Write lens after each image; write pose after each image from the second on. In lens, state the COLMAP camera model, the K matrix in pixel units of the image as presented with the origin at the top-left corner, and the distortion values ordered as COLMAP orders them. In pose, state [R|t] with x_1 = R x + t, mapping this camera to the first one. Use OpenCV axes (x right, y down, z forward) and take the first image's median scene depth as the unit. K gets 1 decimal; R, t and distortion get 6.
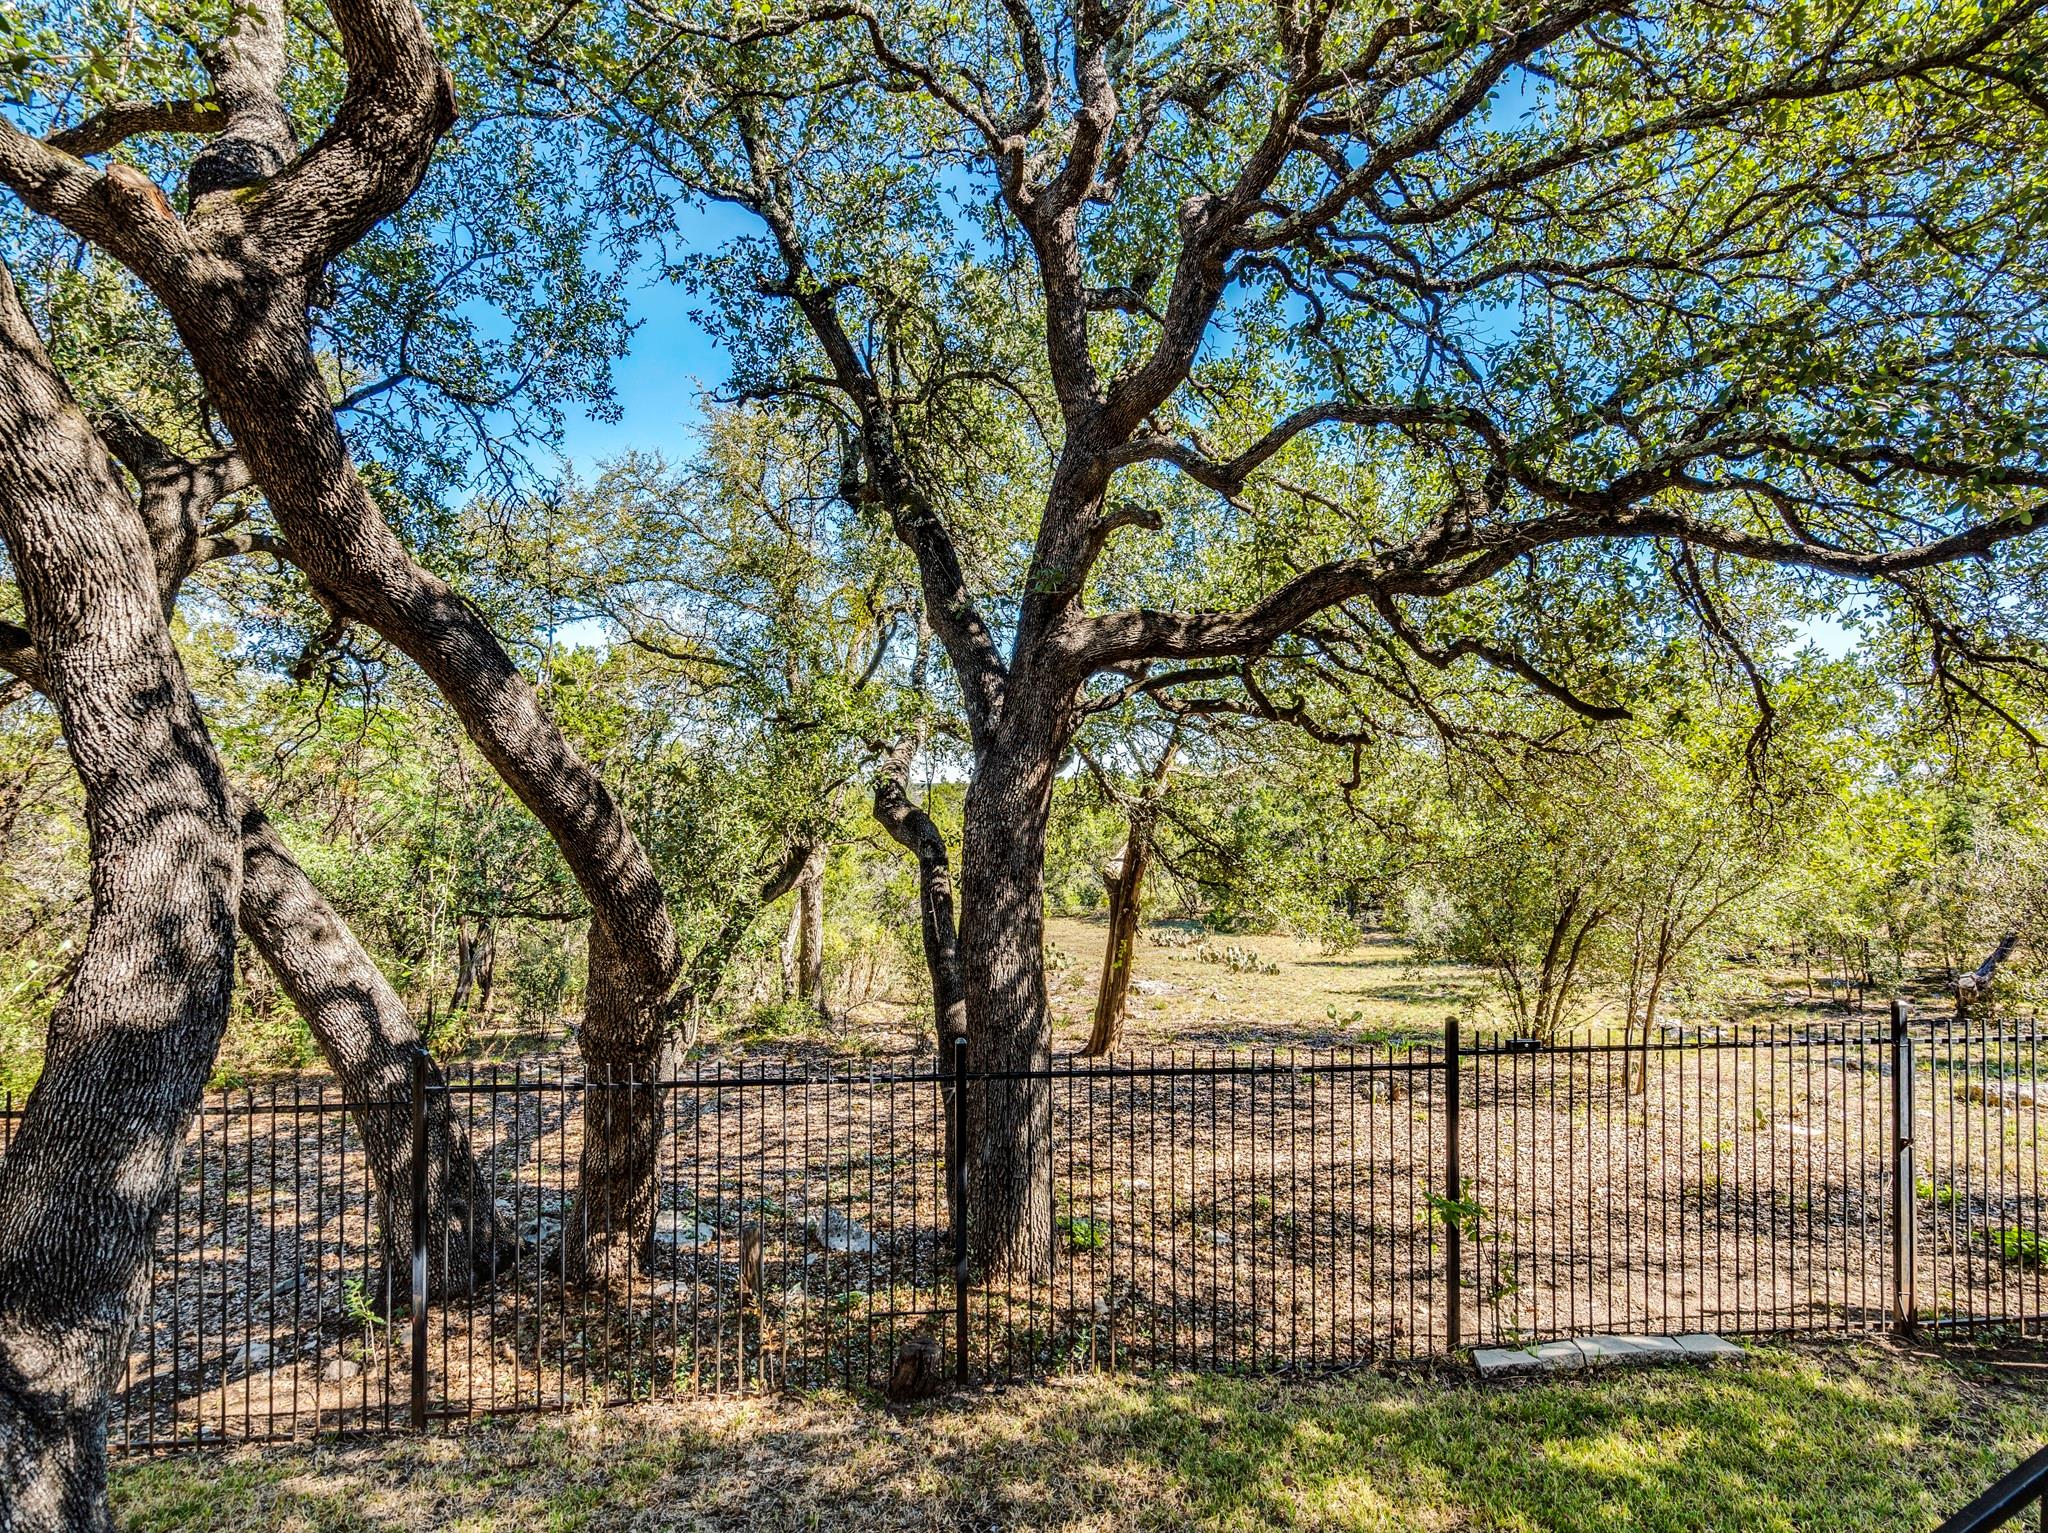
lens RADIAL K [[1102.9, 0, 1021.7], [0, 1102.9, 777.0], [0, 0, 1]] dist [-0.012201, 0.017103]
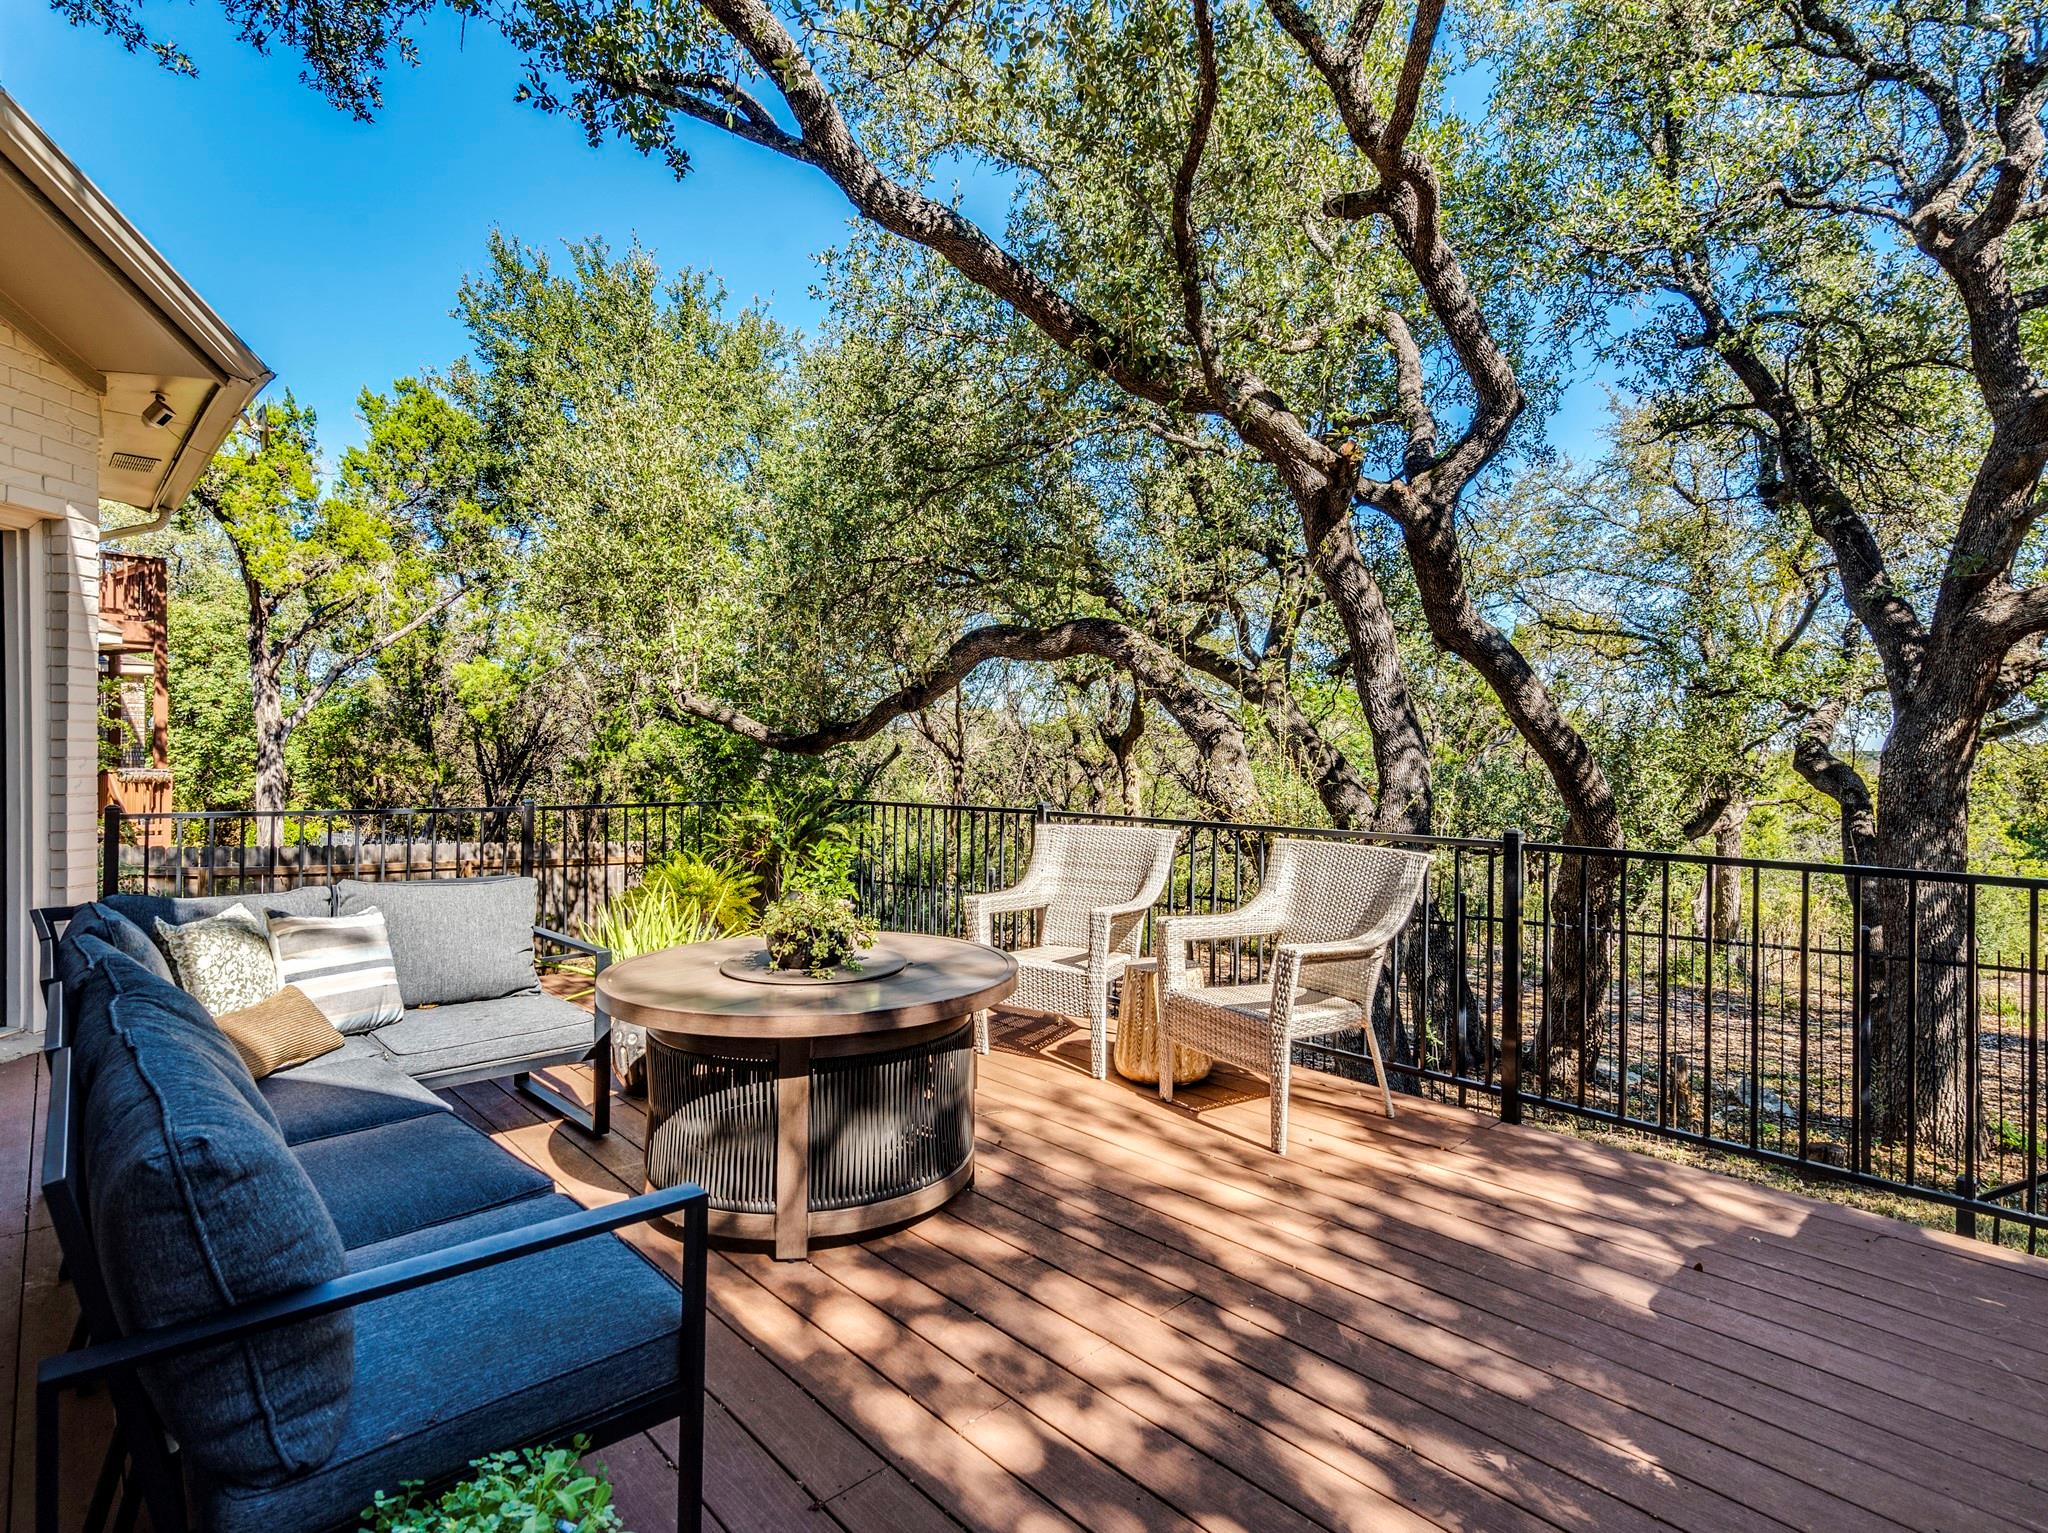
lens RADIAL K [[1061.1, 0, 1015.2], [0, 1061.1, 751.9], [0, 0, 1]] dist [0.001316, 0.000867]
pose [[0.712081, -0.002256, -0.702093, 0.079138], [0.006746, 0.999971, 0.003628, 0.009872], [0.702064, -0.007320, 0.712076, -0.435380]]
